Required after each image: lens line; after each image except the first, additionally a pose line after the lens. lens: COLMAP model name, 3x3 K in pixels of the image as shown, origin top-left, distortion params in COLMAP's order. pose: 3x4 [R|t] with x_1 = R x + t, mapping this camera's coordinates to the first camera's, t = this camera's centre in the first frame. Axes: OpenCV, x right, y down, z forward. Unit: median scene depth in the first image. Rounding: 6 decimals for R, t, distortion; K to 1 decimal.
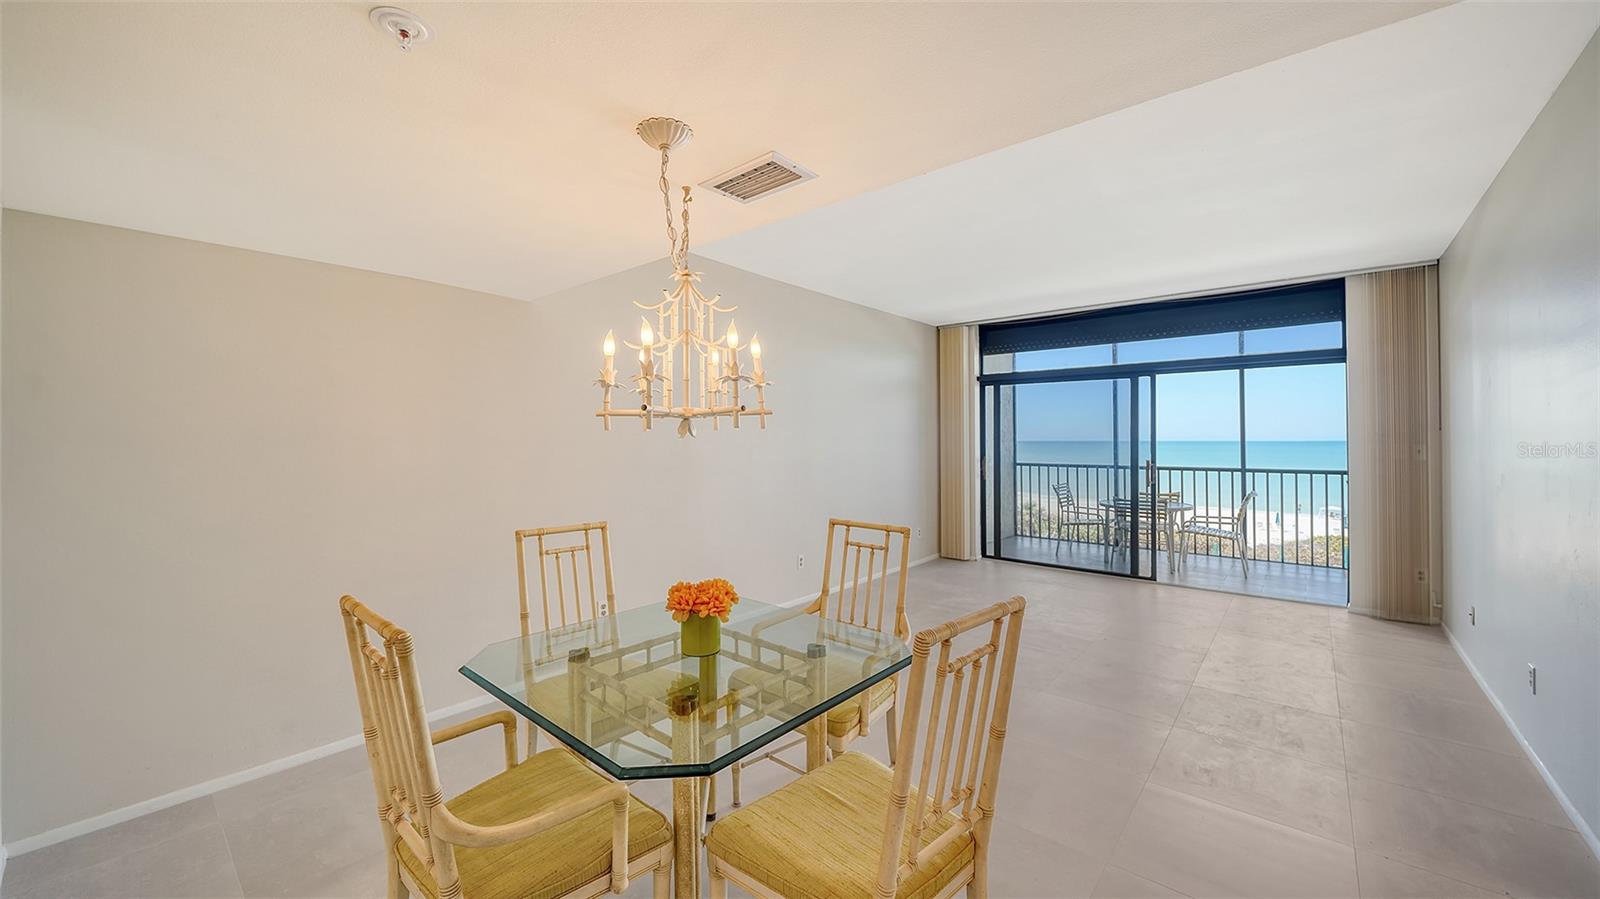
lens RADIAL K [[596.8, 0, 789.0], [0, 596.8, 427.9], [0, 0, 1]] dist [-0.003224, -0.000932]
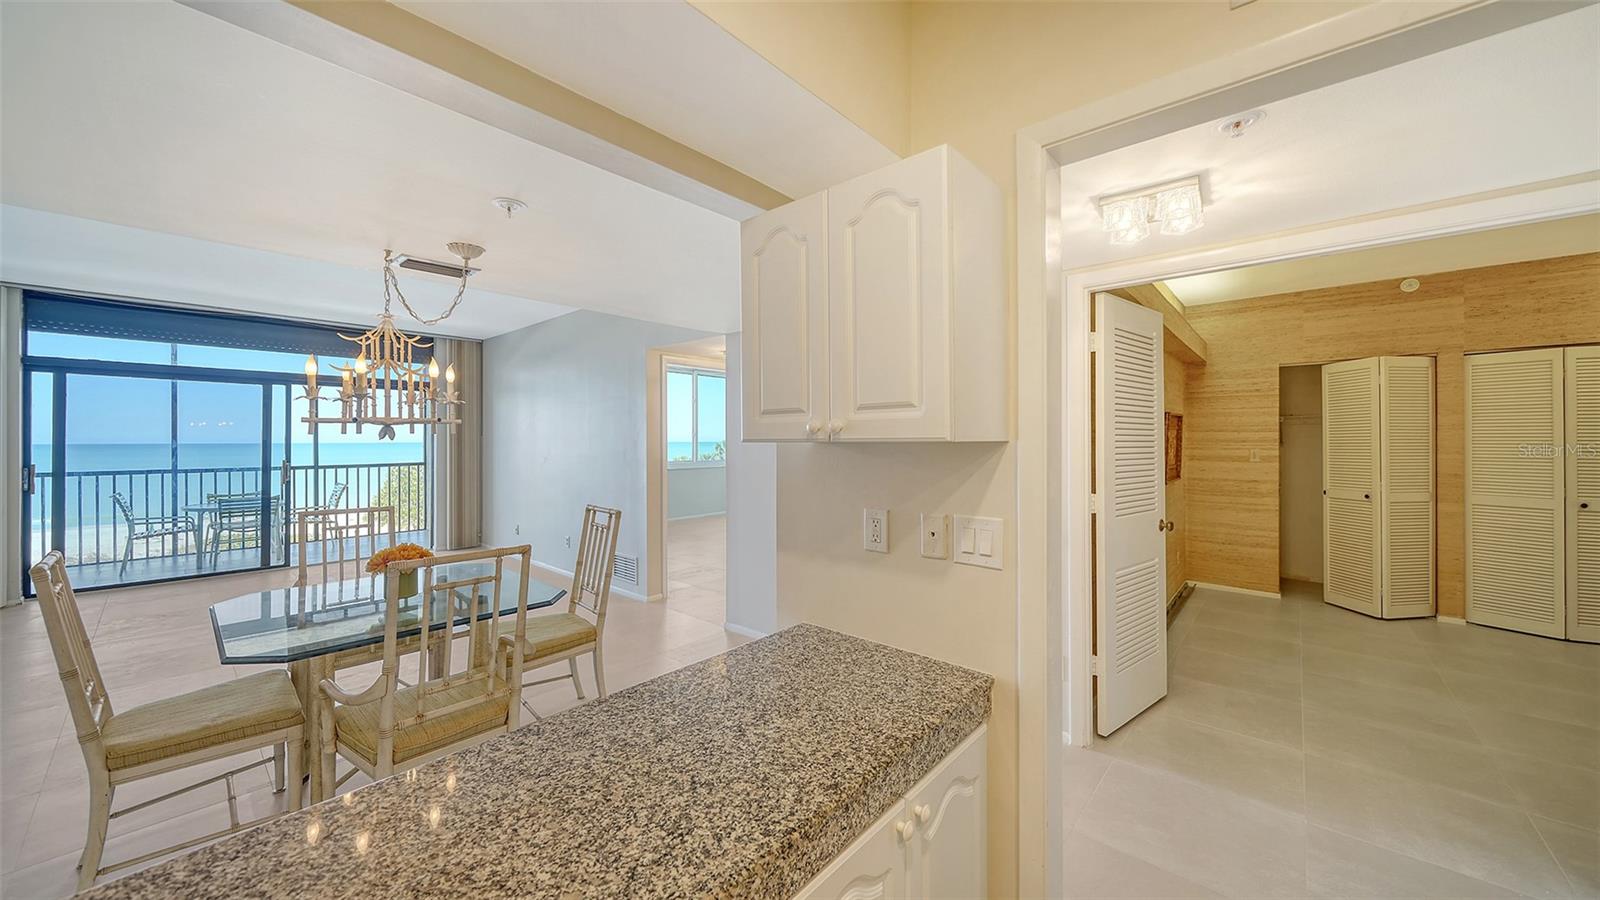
lens RADIAL K [[564.8, 0, 796.3], [0, 564.8, 441.1], [0, 0, 1]] dist [-0.001237, -0.000779]
pose [[0.008016, -0.000239, 0.999968, -0.428233], [-0.019590, 0.999808, 0.000396, -0.001527], [-0.999776, -0.019592, 0.008010, 0.030038]]
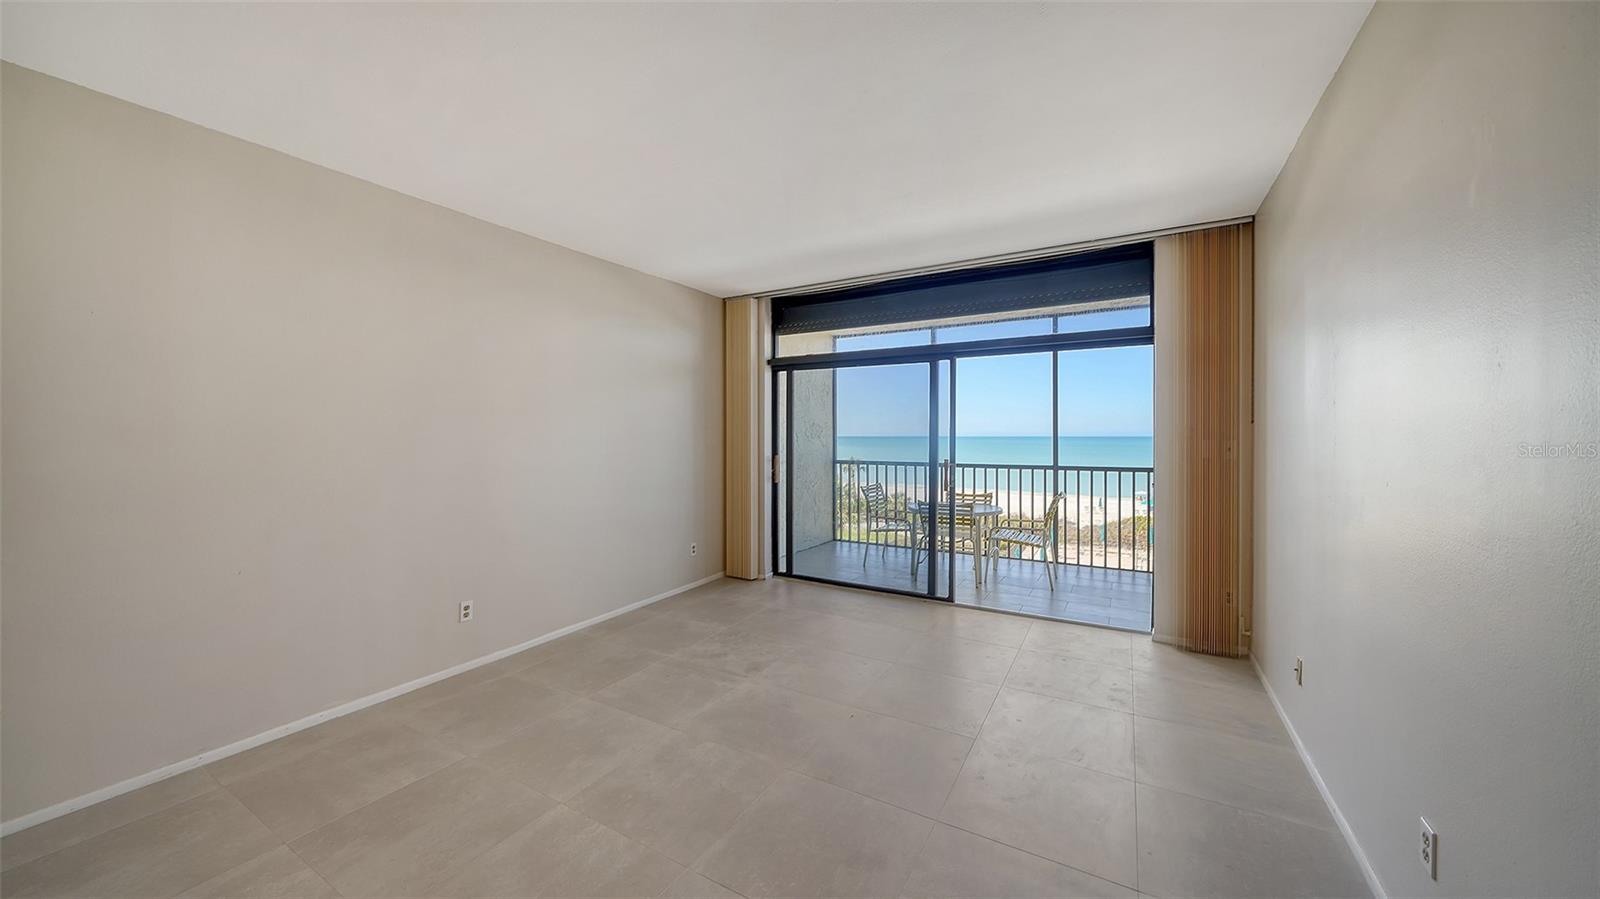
lens RADIAL K [[564.8, 0, 786.4], [0, 564.8, 433.0], [0, 0, 1]] dist [-0.001237, -0.000779]
pose [[0.984521, -0.000408, 0.175266, 0.230511], [-0.002375, 0.999874, 0.015672, 0.004768], [-0.175251, -0.015845, 0.984396, 0.245019]]
